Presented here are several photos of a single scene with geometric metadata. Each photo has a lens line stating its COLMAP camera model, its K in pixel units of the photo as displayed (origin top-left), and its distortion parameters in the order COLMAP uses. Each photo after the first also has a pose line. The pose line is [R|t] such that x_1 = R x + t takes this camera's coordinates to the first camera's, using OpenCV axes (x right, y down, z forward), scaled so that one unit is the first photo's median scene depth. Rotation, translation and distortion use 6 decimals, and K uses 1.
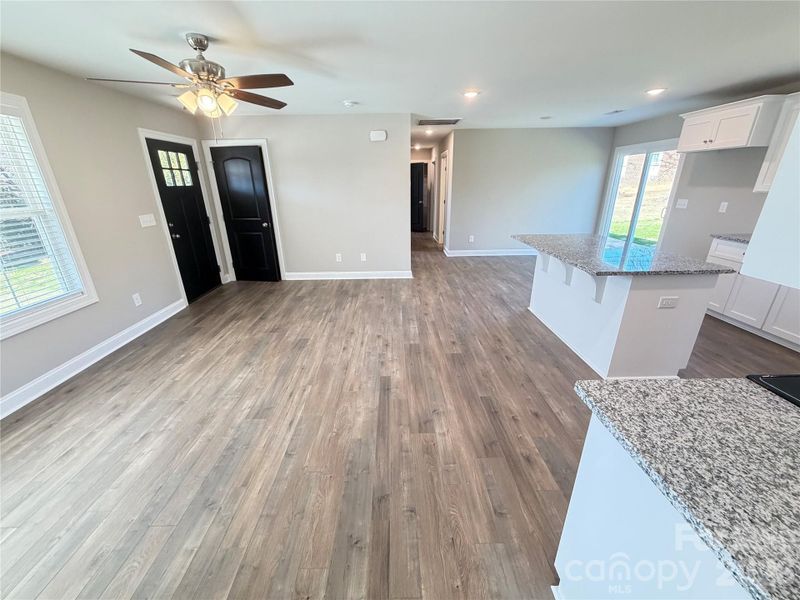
lens RADIAL K [[318.0, 0, 396.7], [0, 318.0, 301.1], [0, 0, 1]] dist [-0.002332, 0.000668]
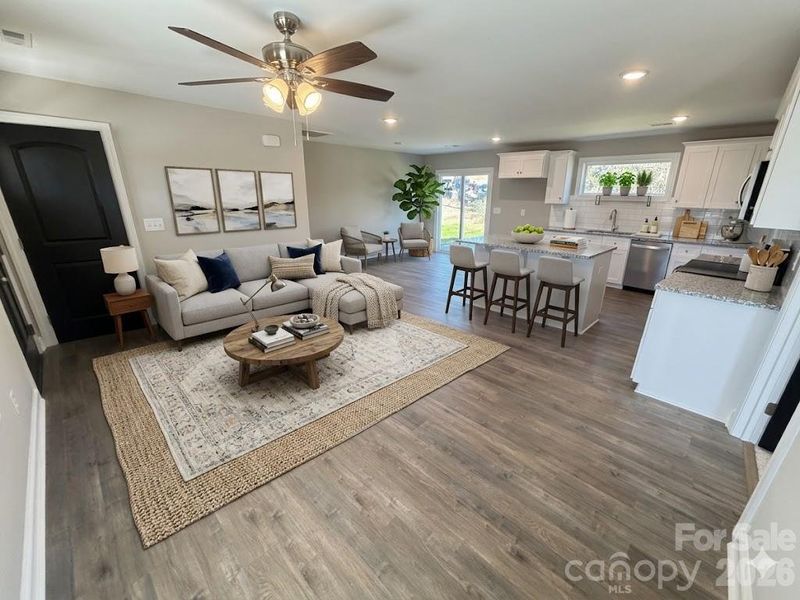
lens RADIAL K [[318.0, 0, 397.1], [0, 318.0, 301.6], [0, 0, 1]] dist [-0.002332, 0.000668]
pose [[0.700450, -0.209748, 0.682184, -0.679630], [0.224154, 0.972126, 0.068740, -0.060297], [-0.677588, 0.104766, 0.727942, 0.165453]]
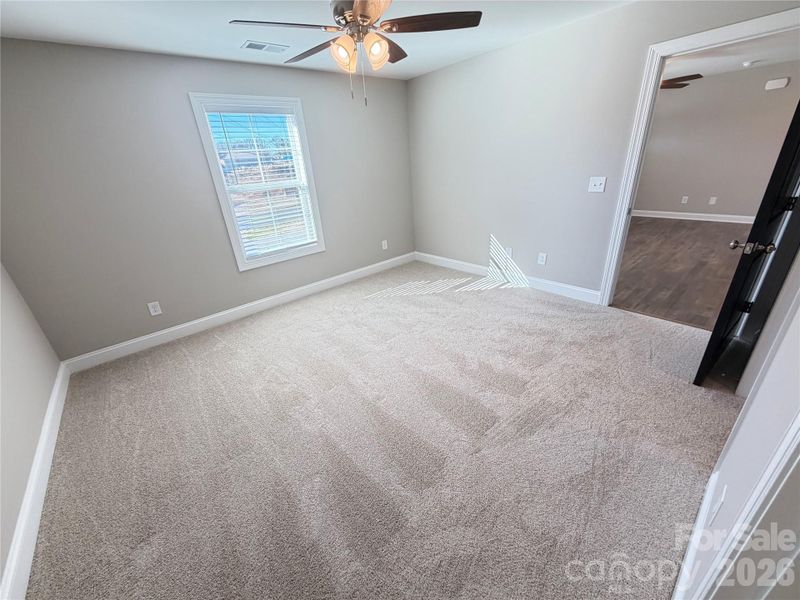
lens RADIAL K [[318.0, 0, 399.3], [0, 318.0, 301.6], [0, 0, 1]] dist [-0.002332, 0.000668]
pose [[0.642594, 0.285923, -0.710859, 0.124687], [-0.211438, 0.957912, 0.194159, 0.329862], [0.736455, 0.025537, 0.676004, -0.859101]]
